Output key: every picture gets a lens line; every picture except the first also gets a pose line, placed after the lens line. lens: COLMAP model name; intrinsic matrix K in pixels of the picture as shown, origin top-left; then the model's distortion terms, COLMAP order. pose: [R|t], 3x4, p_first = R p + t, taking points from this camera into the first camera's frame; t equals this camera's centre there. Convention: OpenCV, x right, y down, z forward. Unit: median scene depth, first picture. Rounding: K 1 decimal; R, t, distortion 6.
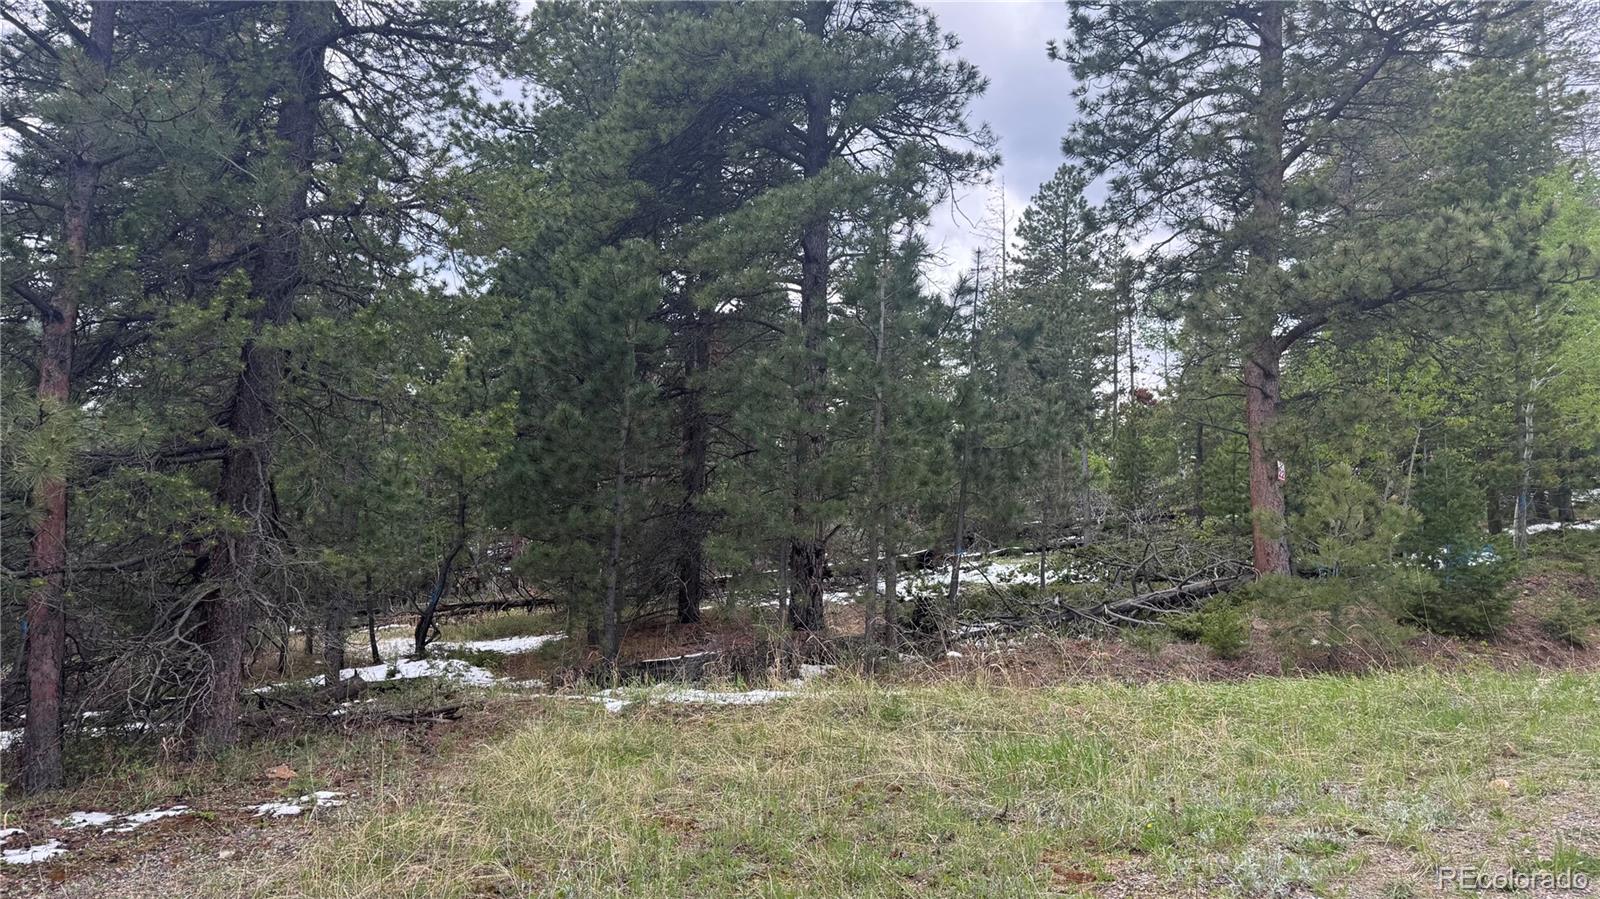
lens RADIAL K [[1097.9, 0, 803.9], [0, 1097.9, 455.9], [0, 0, 1]] dist [0.144848, -0.268816]
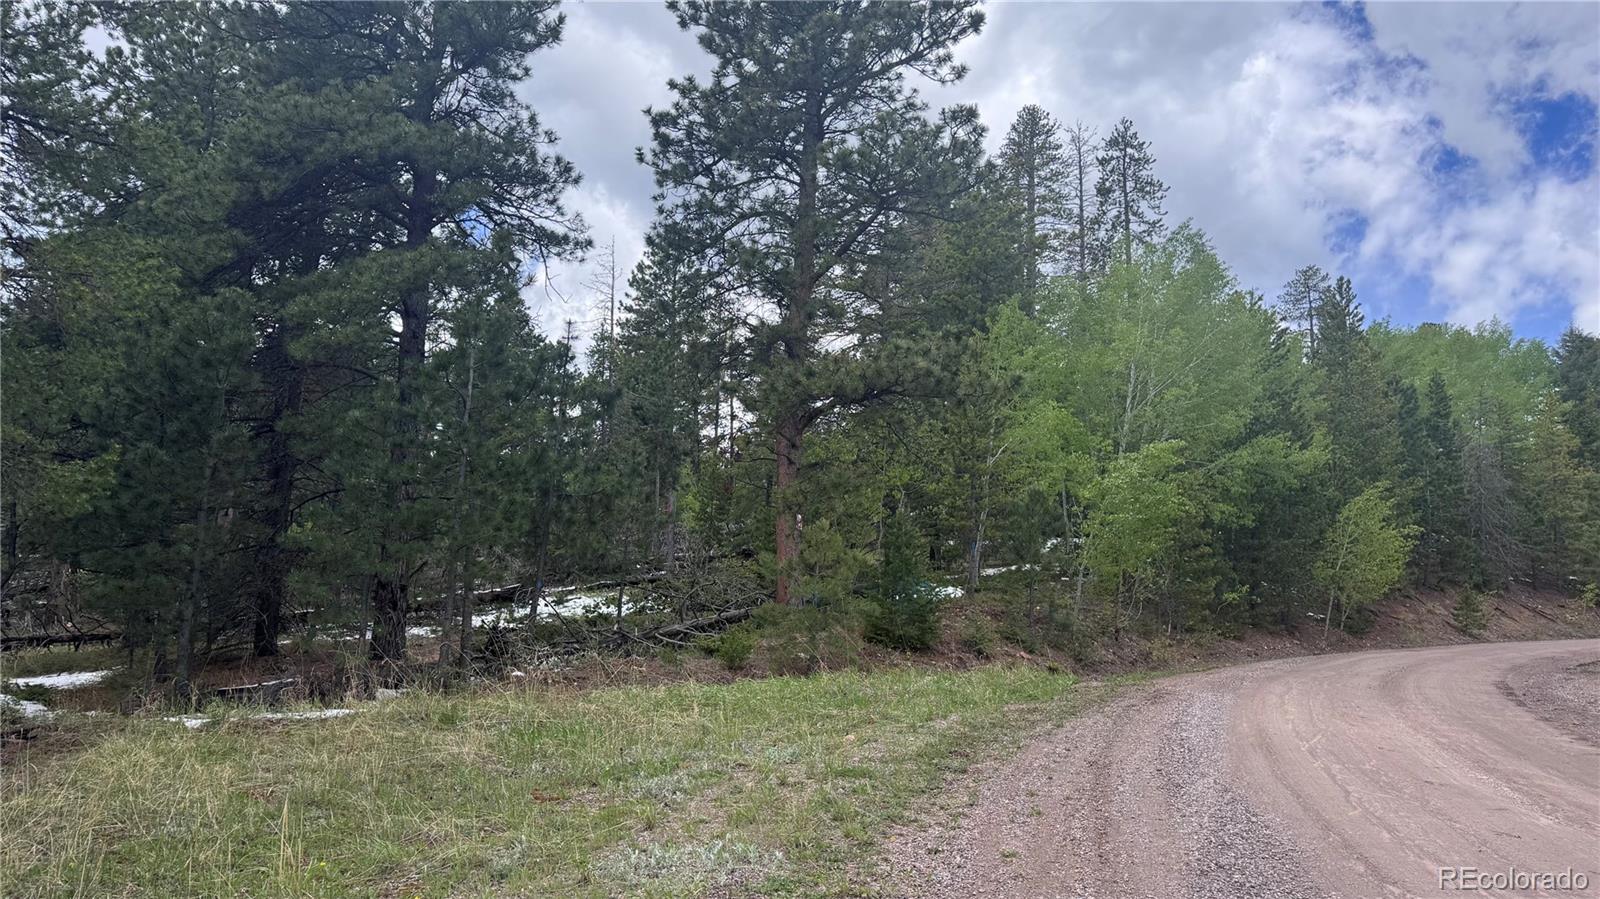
lens RADIAL K [[1097.9, 0, 803.9], [0, 1097.9, 455.9], [0, 0, 1]] dist [0.144848, -0.268816]
pose [[0.941559, 0.045655, 0.333740, 0.012177], [-0.035672, 0.998716, -0.035983, -0.015966], [-0.334954, 0.021975, 0.941978, -0.169761]]
